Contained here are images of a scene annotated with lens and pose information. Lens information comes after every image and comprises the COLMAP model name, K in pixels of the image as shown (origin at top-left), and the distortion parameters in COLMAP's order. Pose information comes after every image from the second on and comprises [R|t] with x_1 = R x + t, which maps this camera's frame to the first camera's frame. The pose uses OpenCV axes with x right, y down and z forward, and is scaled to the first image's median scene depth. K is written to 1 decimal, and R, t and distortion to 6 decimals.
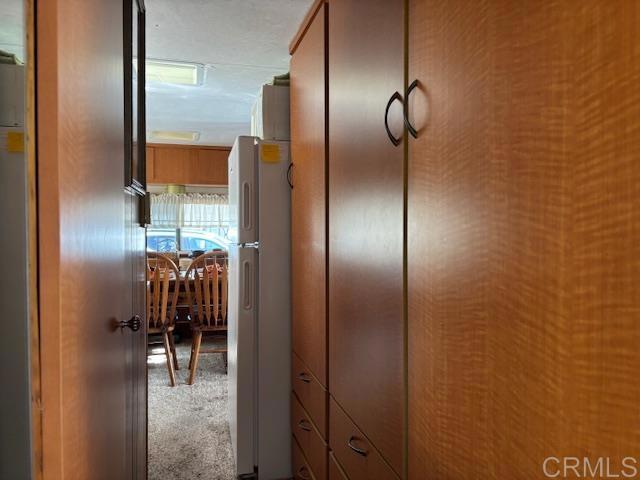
lens RADIAL K [[494.7, 0, 322.4], [0, 494.7, 242.3], [0, 0, 1]] dist [0.077157, -0.104903]
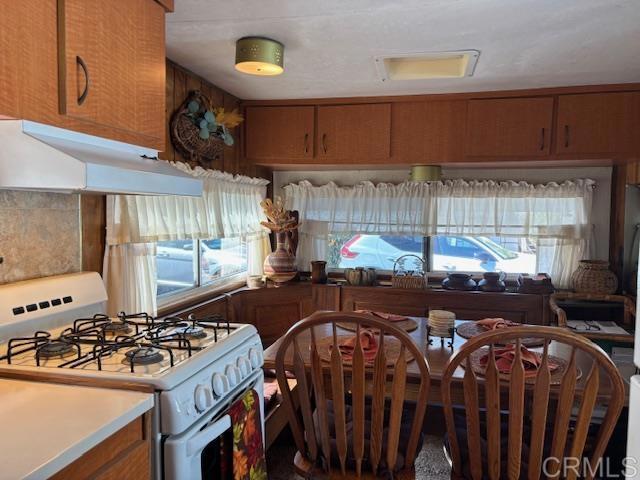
lens RADIAL K [[494.7, 0, 322.4], [0, 494.7, 242.3], [0, 0, 1]] dist [0.077157, -0.104903]
pose [[0.884491, 0.031500, -0.465492, -0.118636], [-0.025678, 0.999493, 0.018845, -0.030362], [0.465850, -0.004715, 0.884851, 0.397276]]
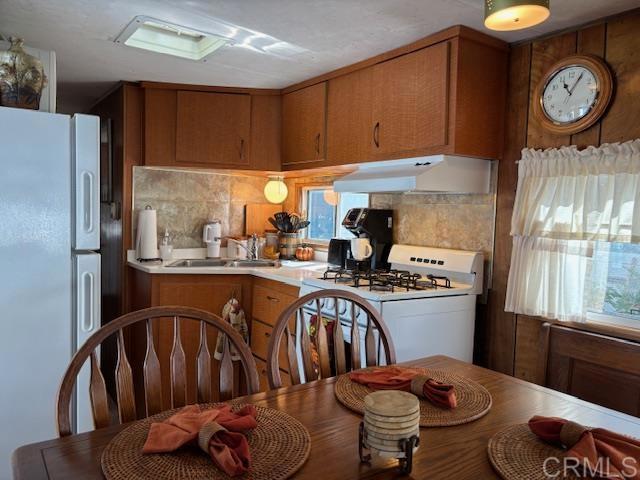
lens RADIAL K [[494.7, 0, 322.4], [0, 494.7, 242.3], [0, 0, 1]] dist [0.077157, -0.104903]
pose [[-0.933737, -0.018256, -0.357493, -0.133332], [-0.054491, 0.994309, 0.091549, -0.051877], [0.353787, 0.104963, -0.929418, 1.544785]]
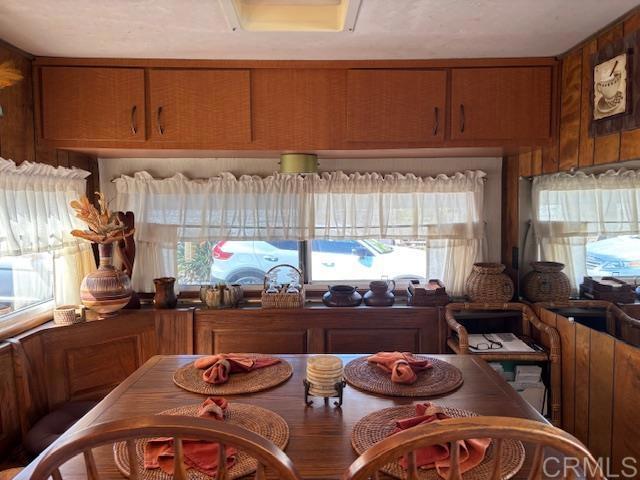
lens RADIAL K [[494.7, 0, 322.4], [0, 494.7, 242.3], [0, 0, 1]] dist [0.077157, -0.104903]
pose [[0.970729, 0.005191, -0.240120, -0.151157], [0.001505, 0.999615, 0.027692, -0.041898], [0.240171, -0.027243, 0.970348, 0.519941]]
